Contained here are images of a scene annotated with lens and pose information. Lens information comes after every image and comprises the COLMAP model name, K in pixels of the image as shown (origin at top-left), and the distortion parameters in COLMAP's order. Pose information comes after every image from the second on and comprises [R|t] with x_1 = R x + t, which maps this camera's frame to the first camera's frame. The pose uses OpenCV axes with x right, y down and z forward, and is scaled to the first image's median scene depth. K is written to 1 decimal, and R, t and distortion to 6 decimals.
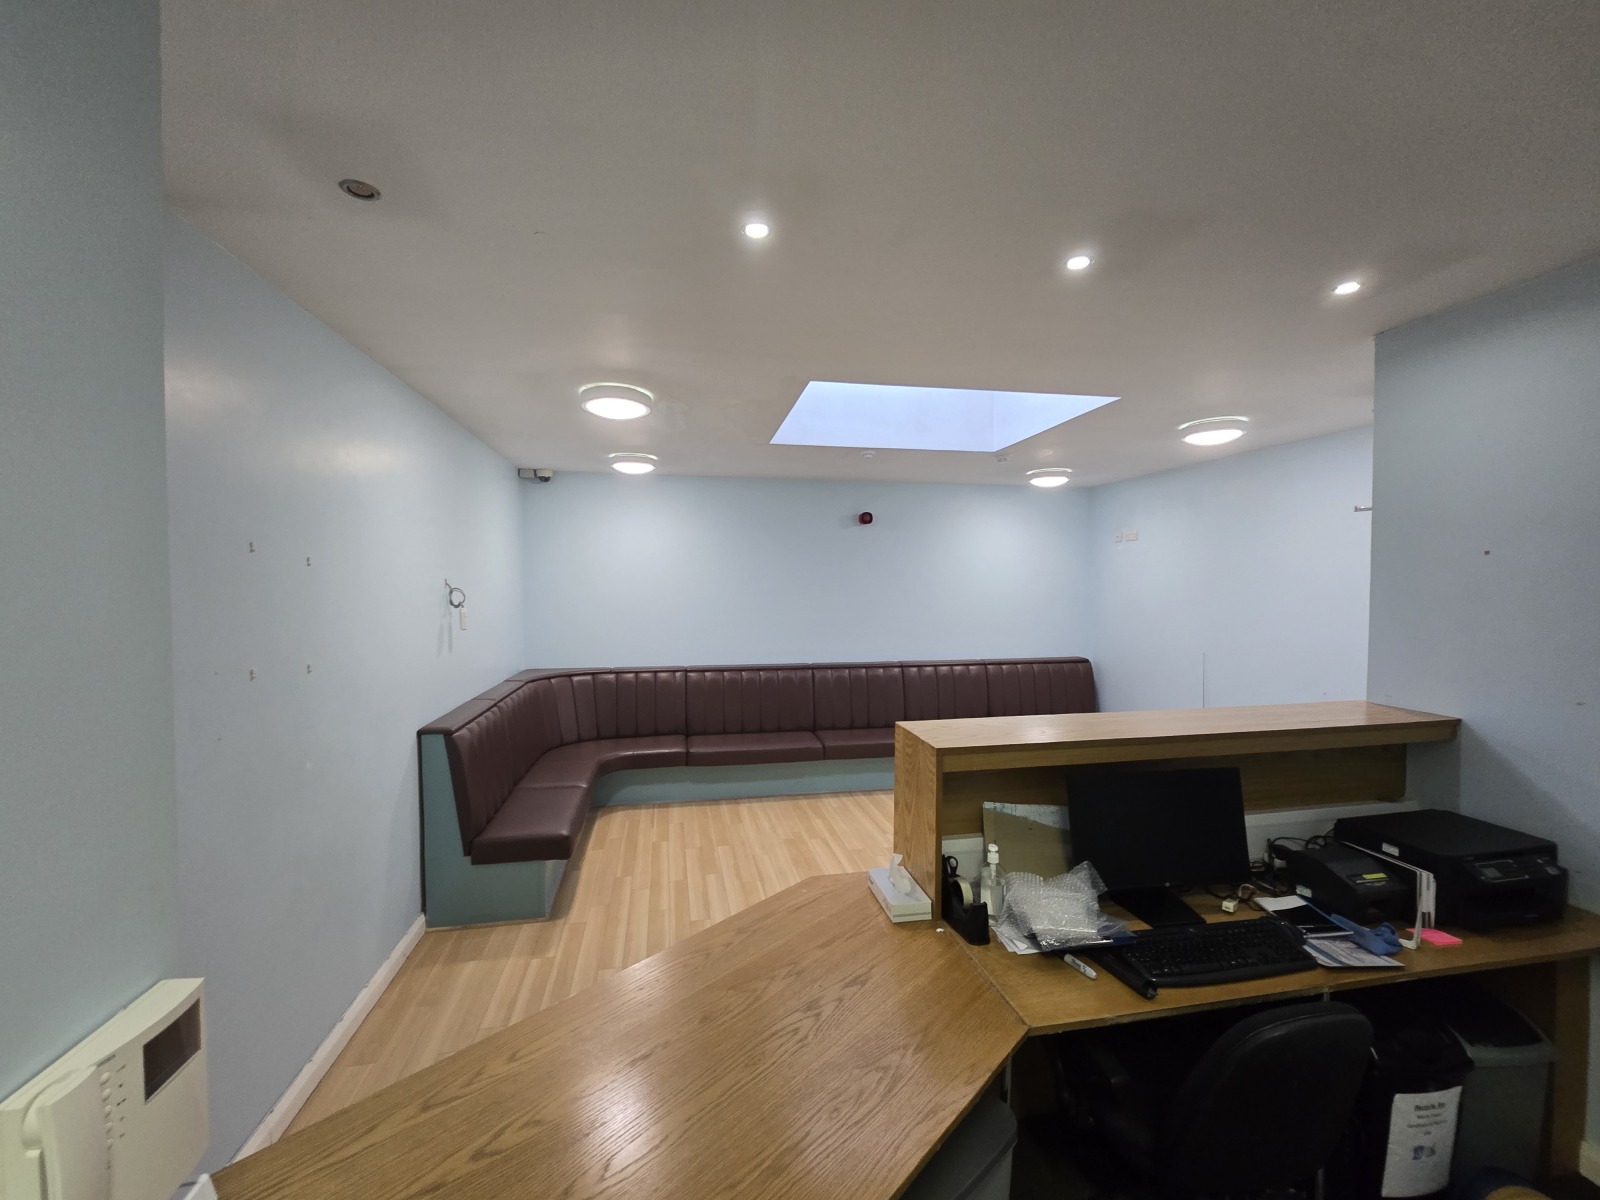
lens RADIAL K [[655.4, 0, 799.0], [0, 655.4, 600.0], [0, 0, 1]] dist [-0.010490, 0.003292]
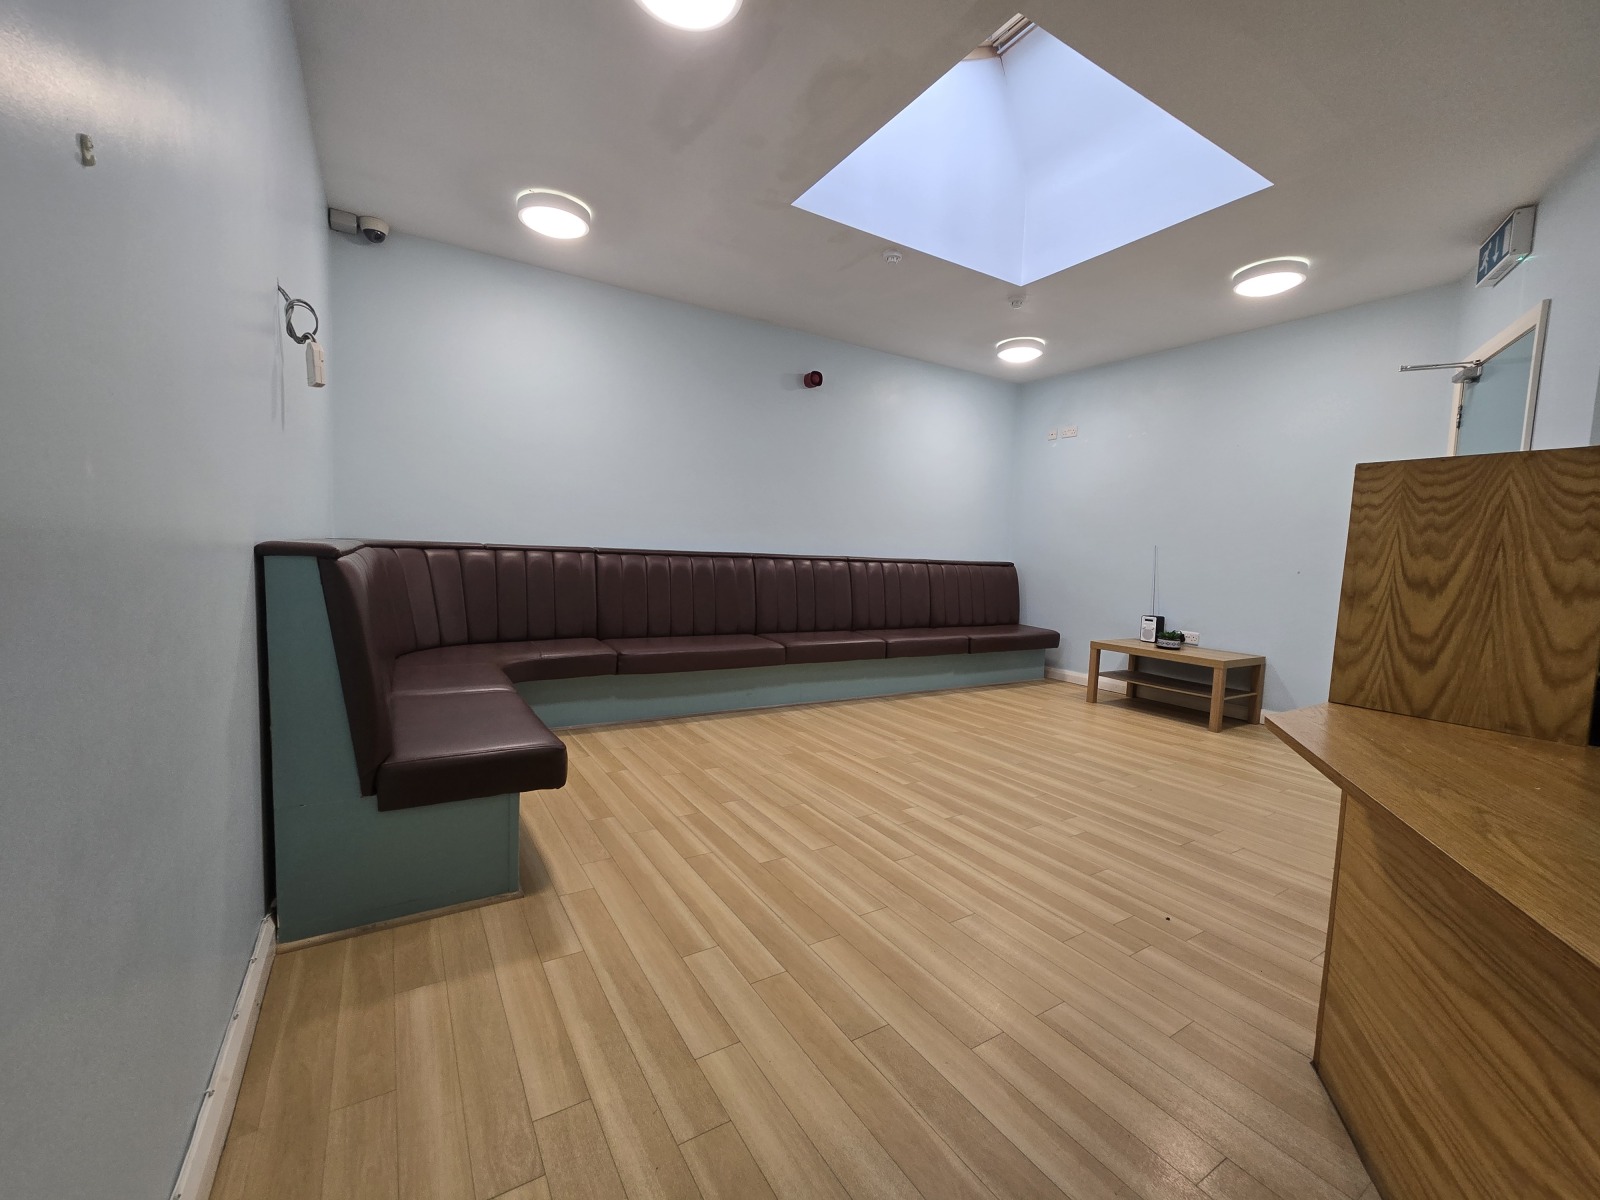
lens RADIAL K [[659.5, 0, 798.5], [0, 659.5, 598.7], [0, 0, 1]] dist [-0.001591, 0.000121]
pose [[0.935395, 0.009812, 0.353470, -0.312309], [-0.029654, 0.998271, 0.050761, 0.165309], [-0.352360, -0.057963, 0.934068, 0.331878]]
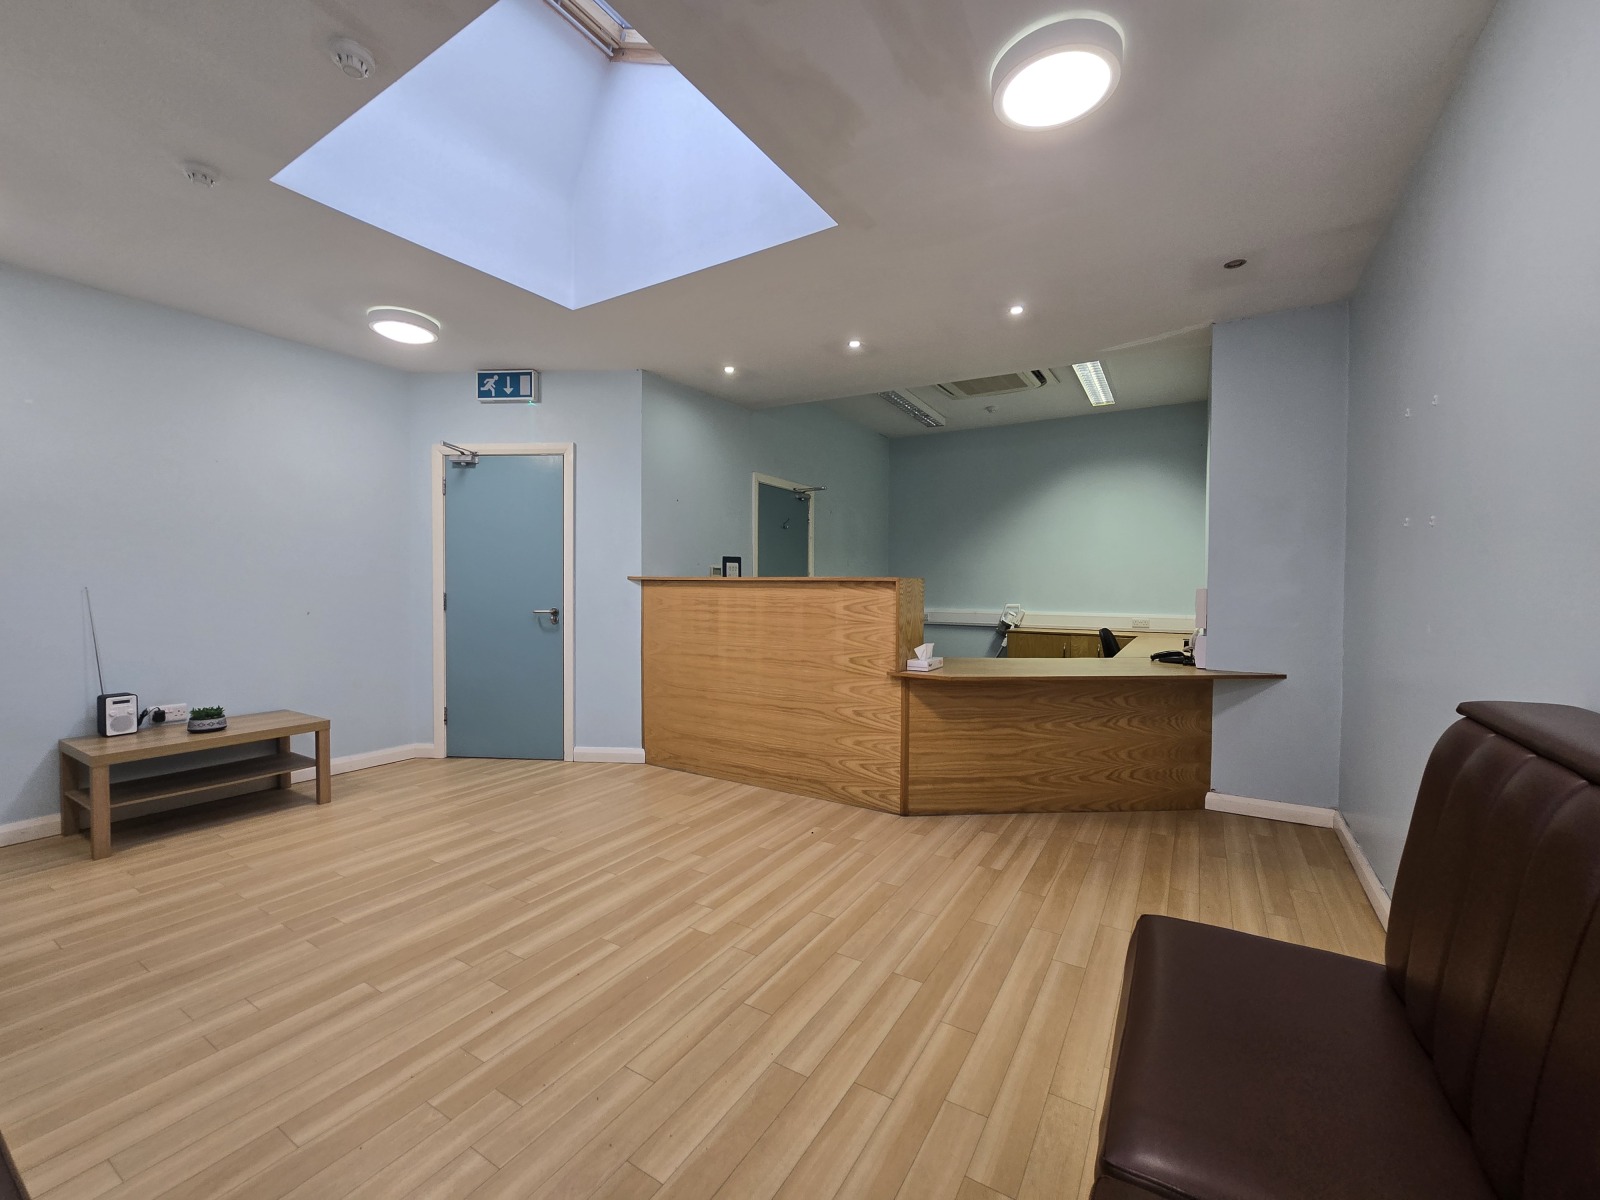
lens RADIAL K [[655.1, 0, 796.8], [0, 655.1, 599.1], [0, 0, 1]] dist [-0.008292, 0.002336]
pose [[-0.730358, -0.022759, 0.682685, -0.415351], [0.009651, 0.999001, 0.043630, 0.092853], [-0.682996, 0.038454, -0.729409, 1.289884]]
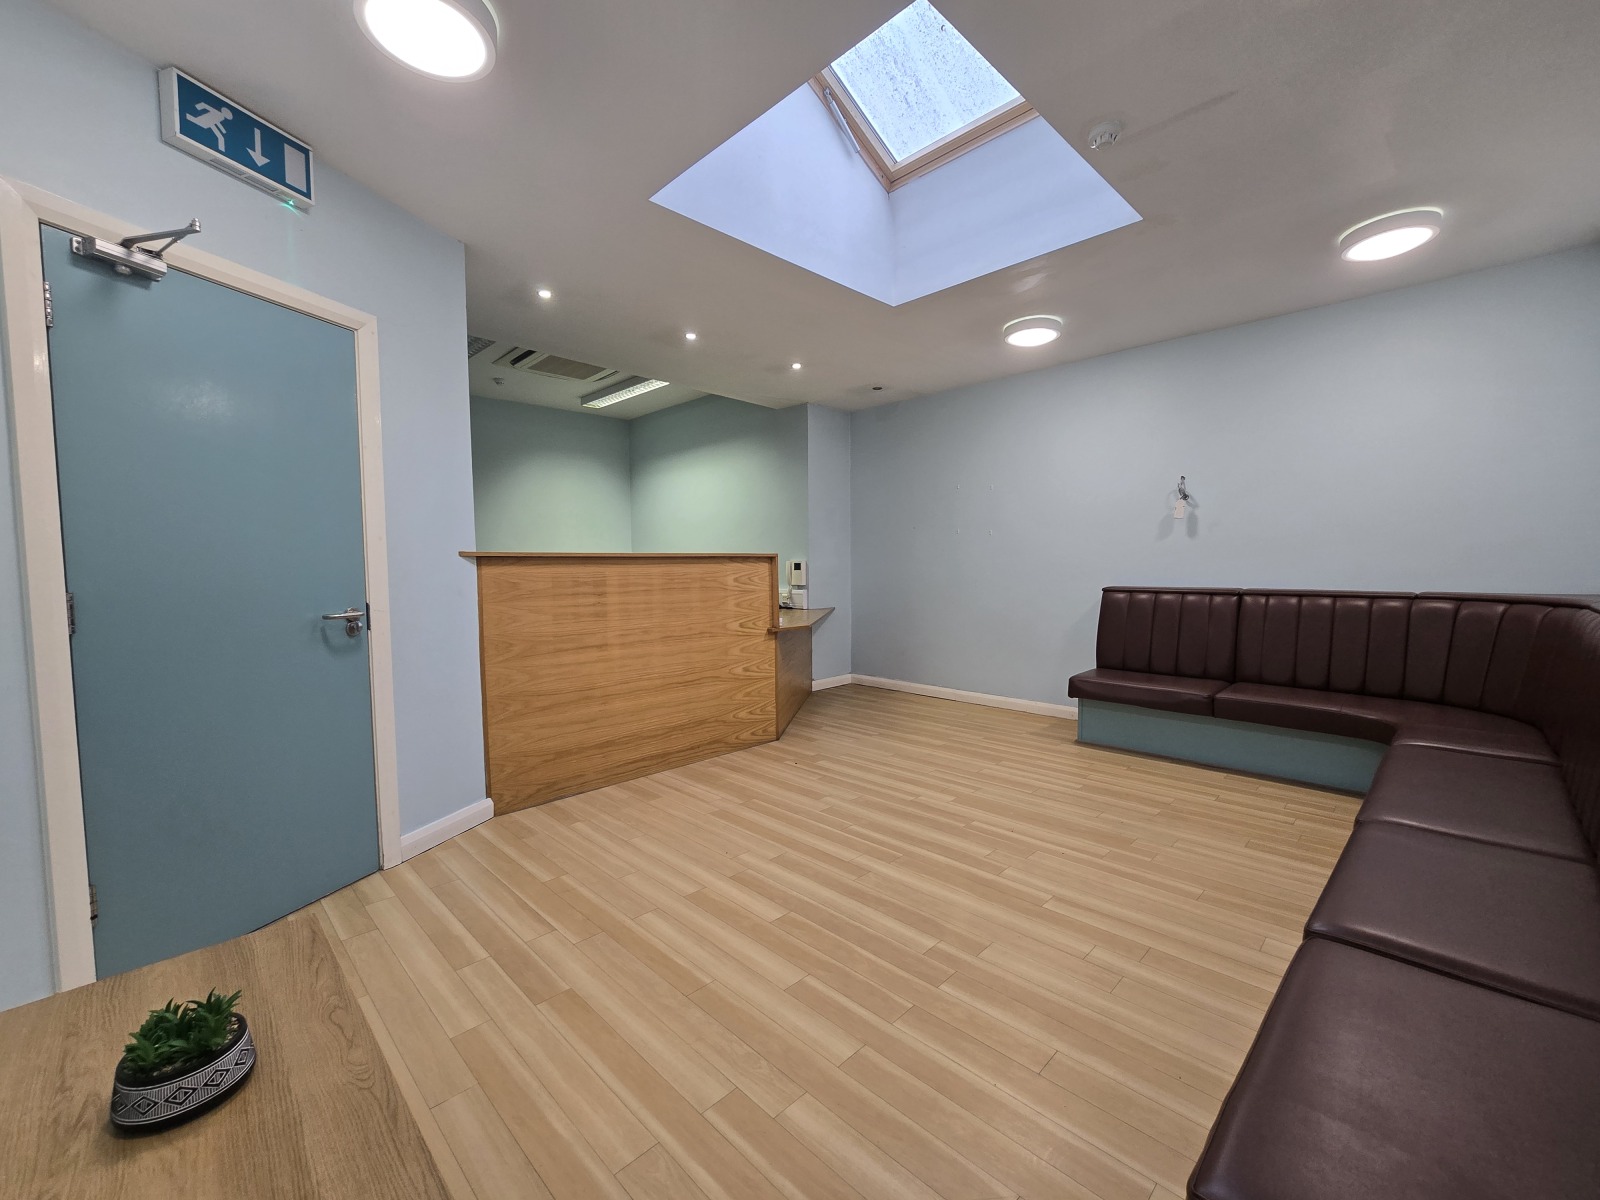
lens RADIAL K [[659.5, 0, 798.5], [0, 659.5, 598.7], [0, 0, 1]] dist [-0.001591, 0.000121]
pose [[-0.835867, 0.037339, -0.547660, 0.670280], [-0.004552, 0.997178, 0.074935, 0.095905], [0.548913, 0.065128, -0.833339, 1.513619]]
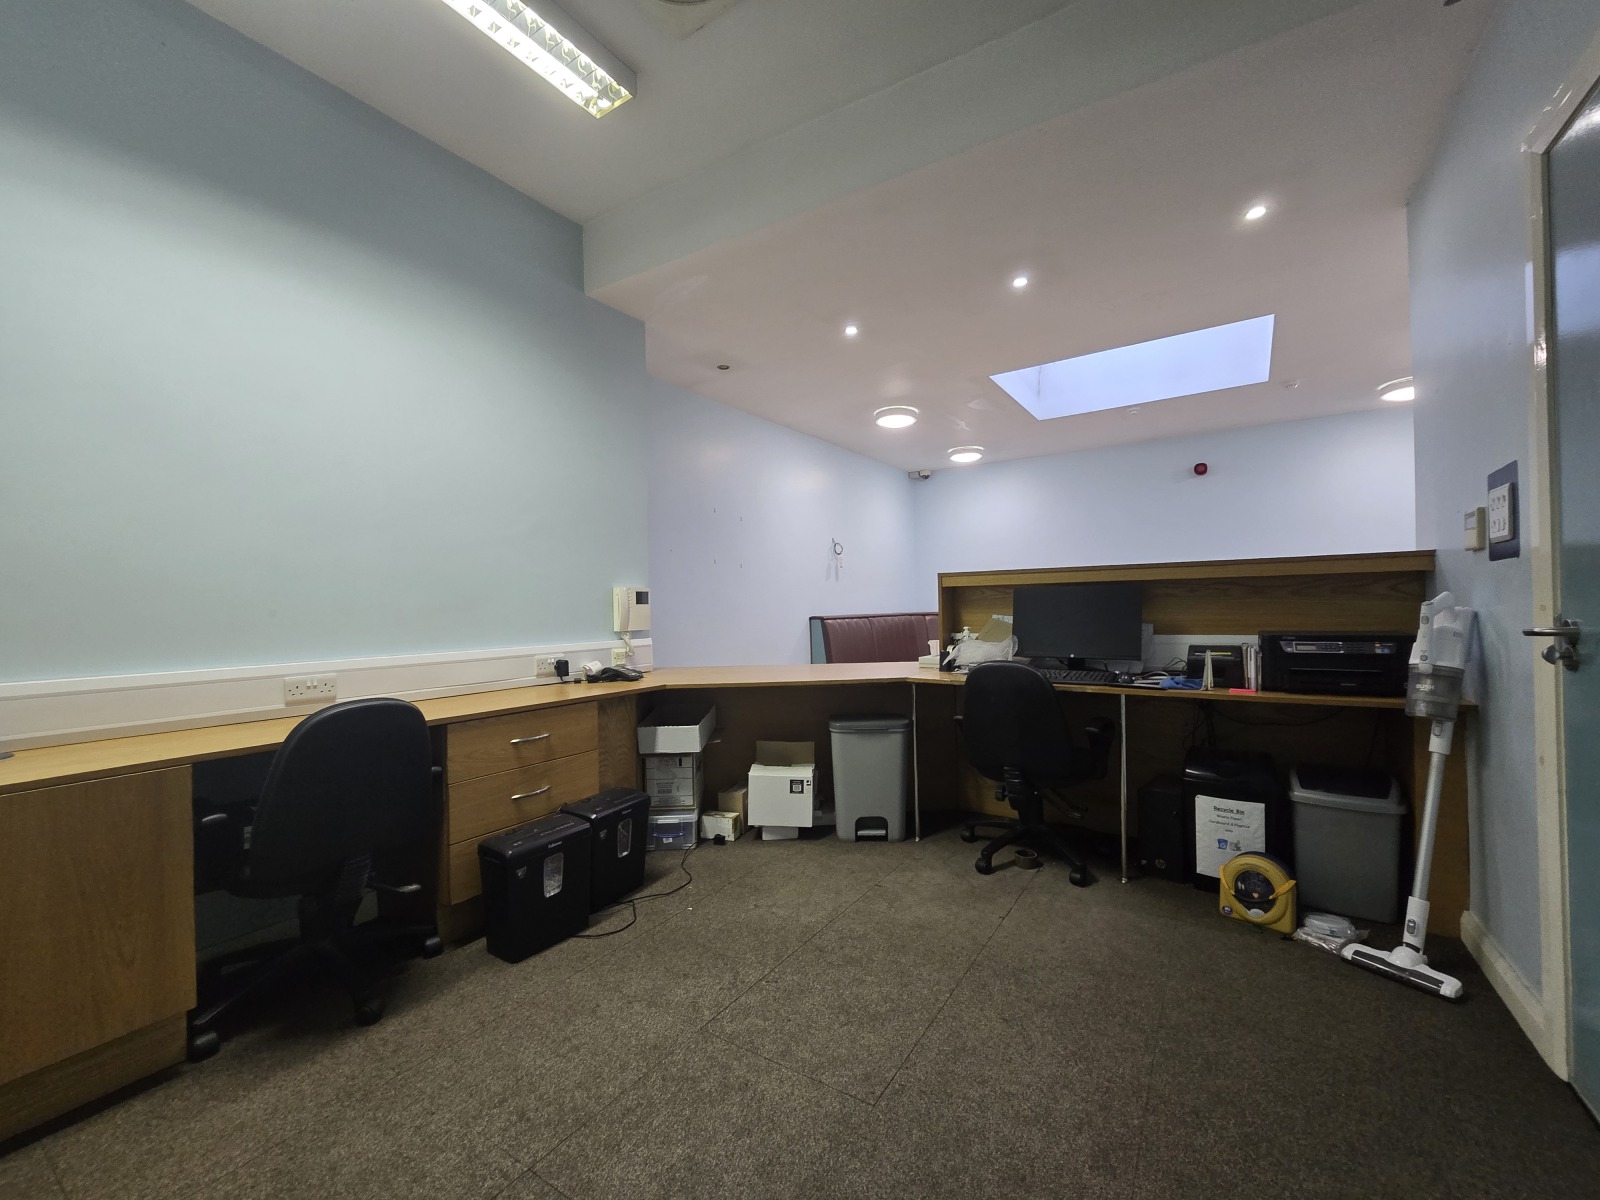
lens RADIAL K [[655.1, 0, 796.8], [0, 655.1, 599.1], [0, 0, 1]] dist [-0.008292, 0.002336]
pose [[0.703192, -0.021335, -0.710680, 0.582350], [0.002438, 0.999616, -0.027597, 0.164273], [0.710996, 0.017674, 0.702974, -0.272615]]
